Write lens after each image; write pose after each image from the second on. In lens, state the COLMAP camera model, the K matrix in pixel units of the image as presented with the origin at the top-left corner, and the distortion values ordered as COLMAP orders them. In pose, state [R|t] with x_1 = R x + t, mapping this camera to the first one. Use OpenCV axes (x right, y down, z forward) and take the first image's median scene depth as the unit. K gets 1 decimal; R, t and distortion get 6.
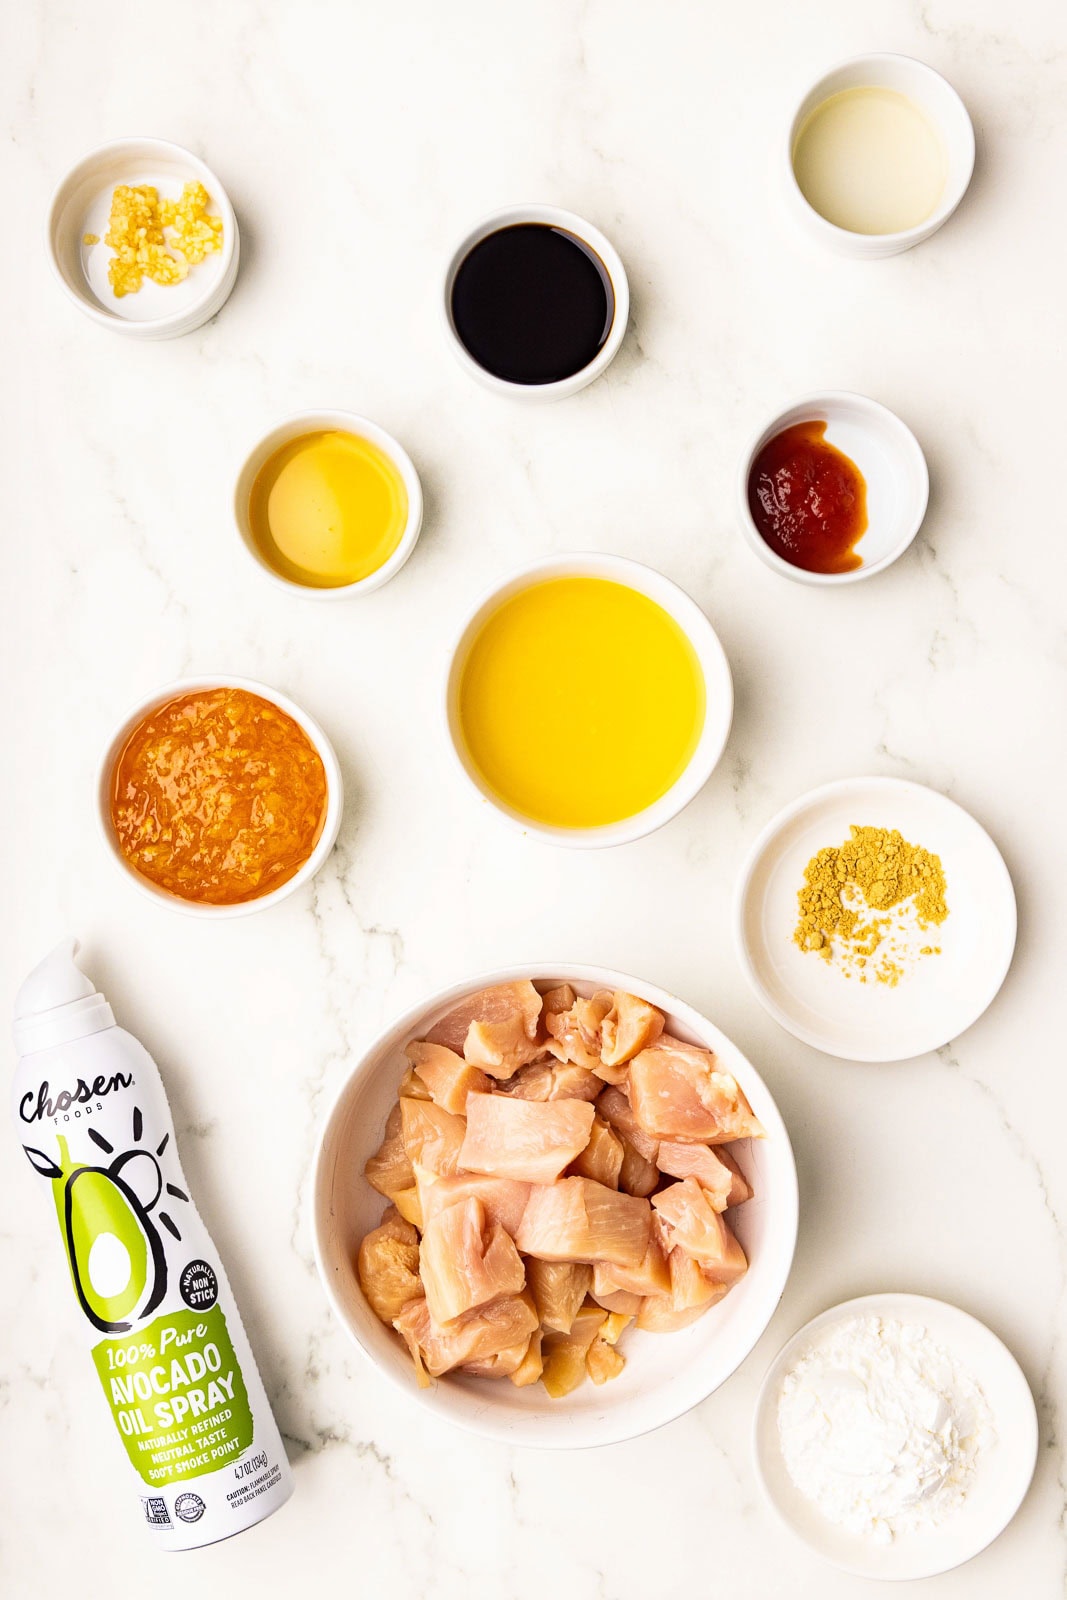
lens RADIAL K [[1877.1, 0, 532.9], [0, 1877.1, 794.7], [0, 0, 1]] dist [-0.015979, 0.000000]
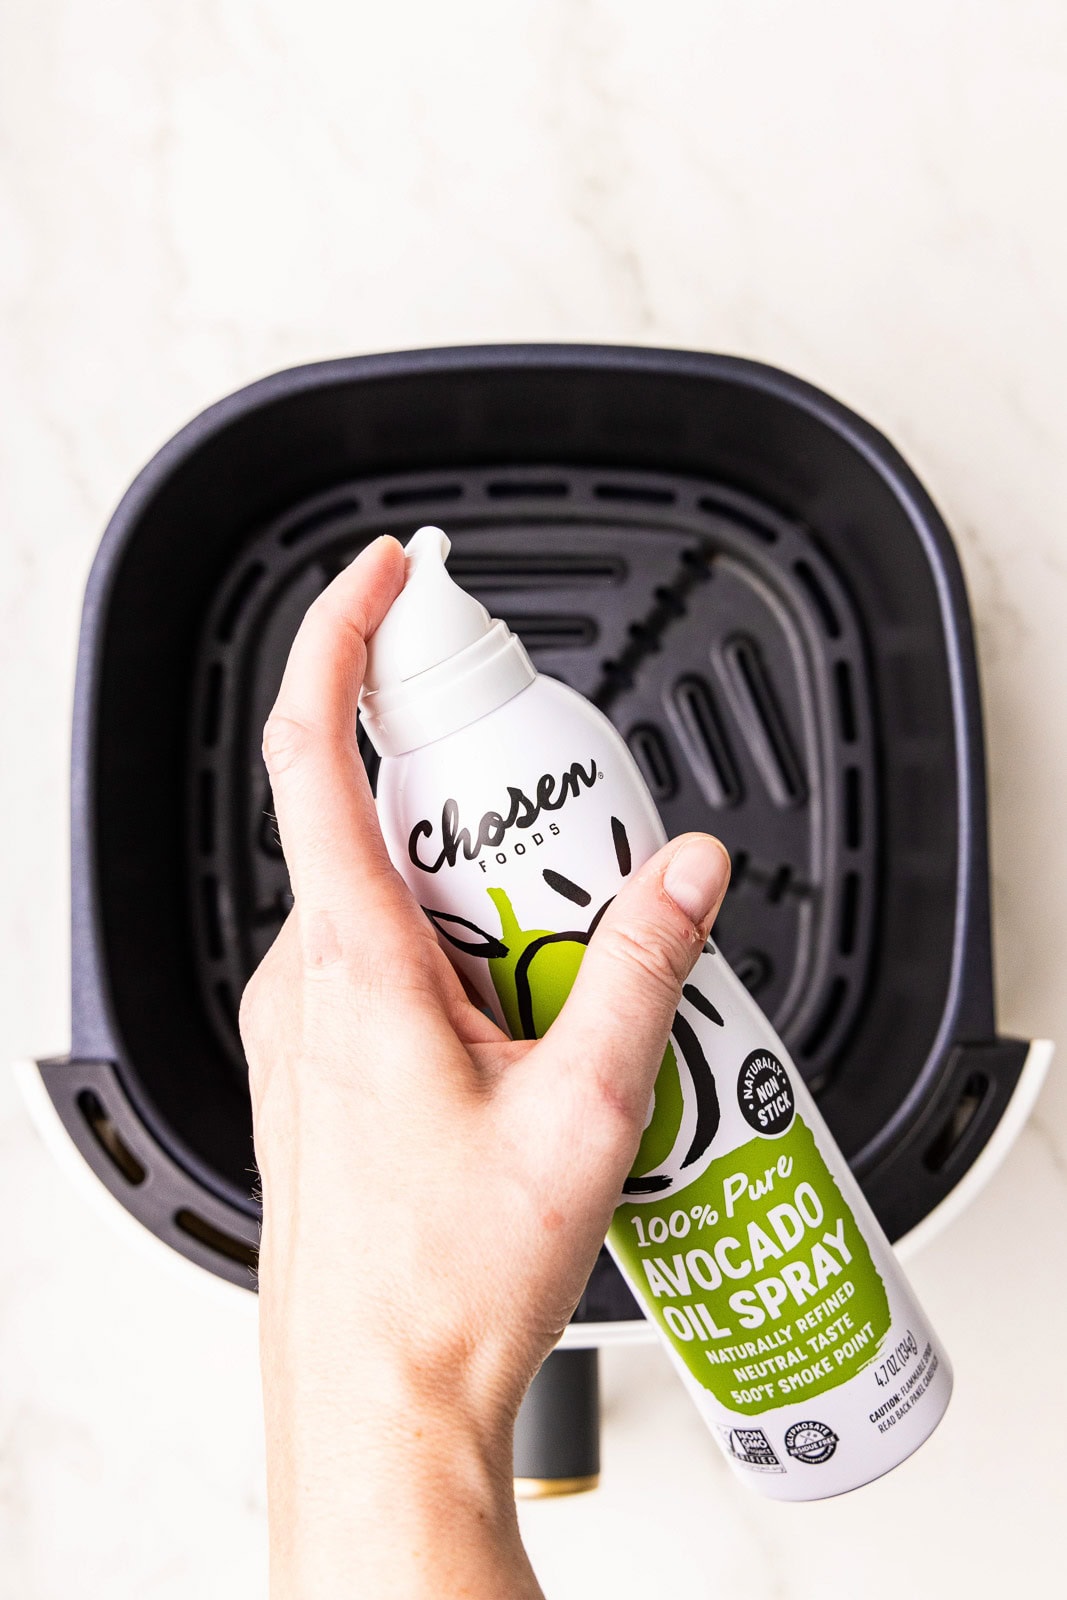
lens RADIAL K [[1923.8, 0, 529.6], [0, 1923.8, 807.7], [0, 0, 1]] dist [0.033264, 0.000000]
pose [[0.986949, -0.141830, -0.076260, -0.194662], [0.157834, 0.945910, 0.283448, -0.001992], [0.031934, -0.291785, 0.955951, 0.459212]]
